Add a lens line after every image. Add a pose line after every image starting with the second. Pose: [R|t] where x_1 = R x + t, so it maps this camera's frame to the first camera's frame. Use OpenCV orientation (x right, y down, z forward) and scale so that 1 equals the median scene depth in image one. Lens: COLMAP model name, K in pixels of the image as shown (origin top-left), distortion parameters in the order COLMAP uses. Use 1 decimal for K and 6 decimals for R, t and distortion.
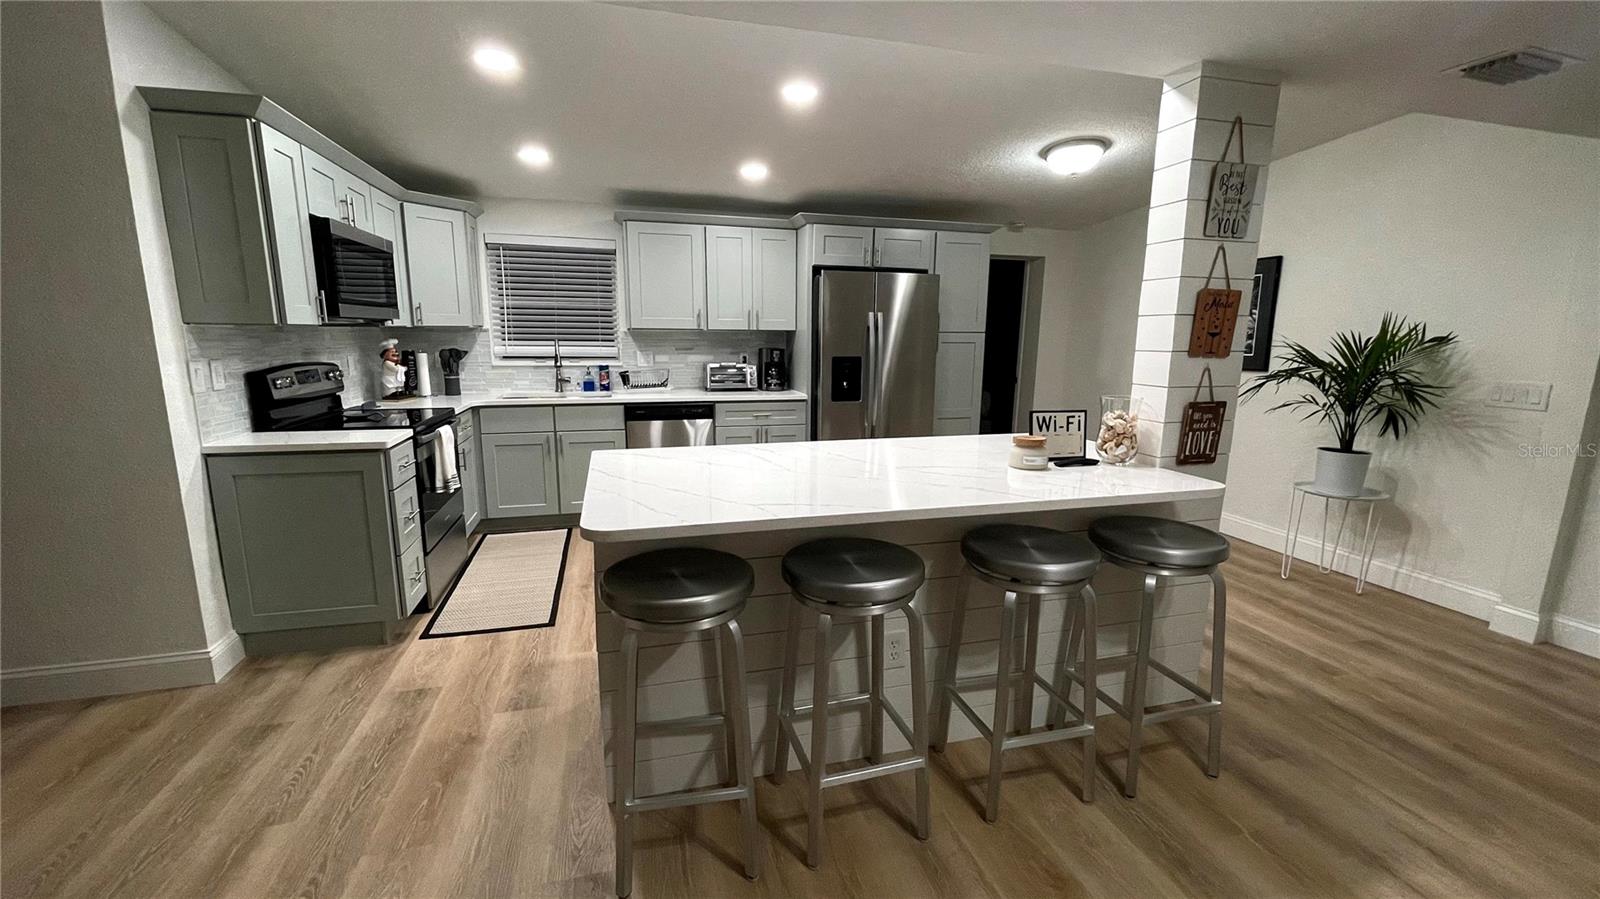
lens RADIAL K [[654.0, 0, 783.1], [0, 654.0, 451.9], [0, 0, 1]] dist [-0.003694, 0.001071]
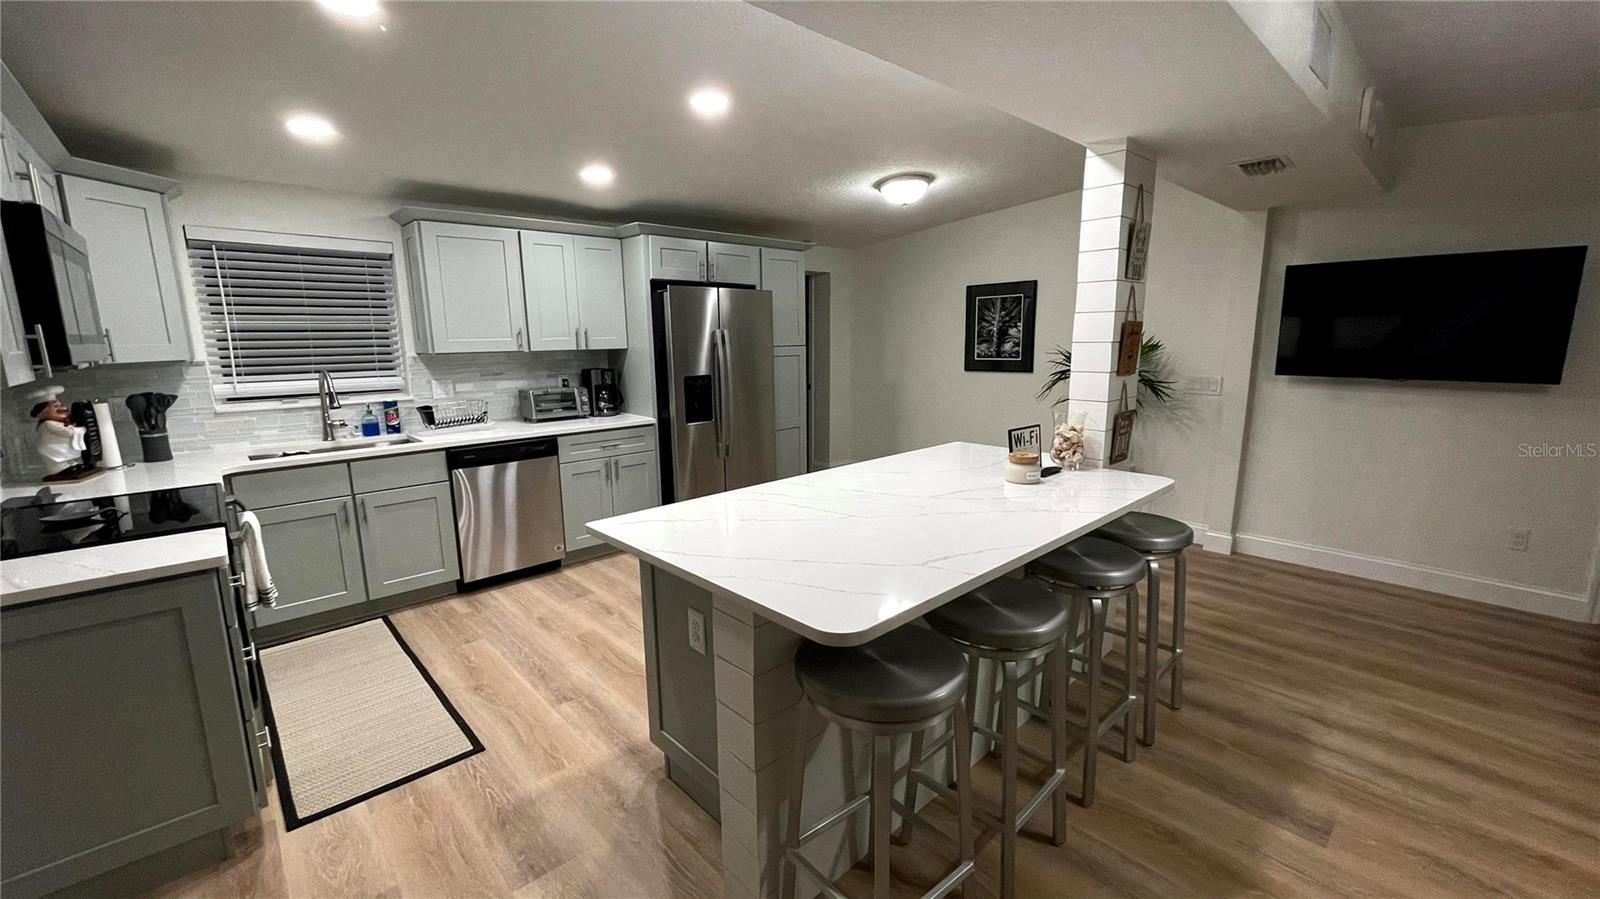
lens RADIAL K [[654.0, 0, 798.3], [0, 654.0, 452.2], [0, 0, 1]] dist [-0.003694, 0.001071]
pose [[0.884109, -0.101878, 0.456040, -0.233061], [0.102020, 0.994484, 0.024382, -0.045926], [-0.456008, 0.024969, 0.889625, 0.090232]]
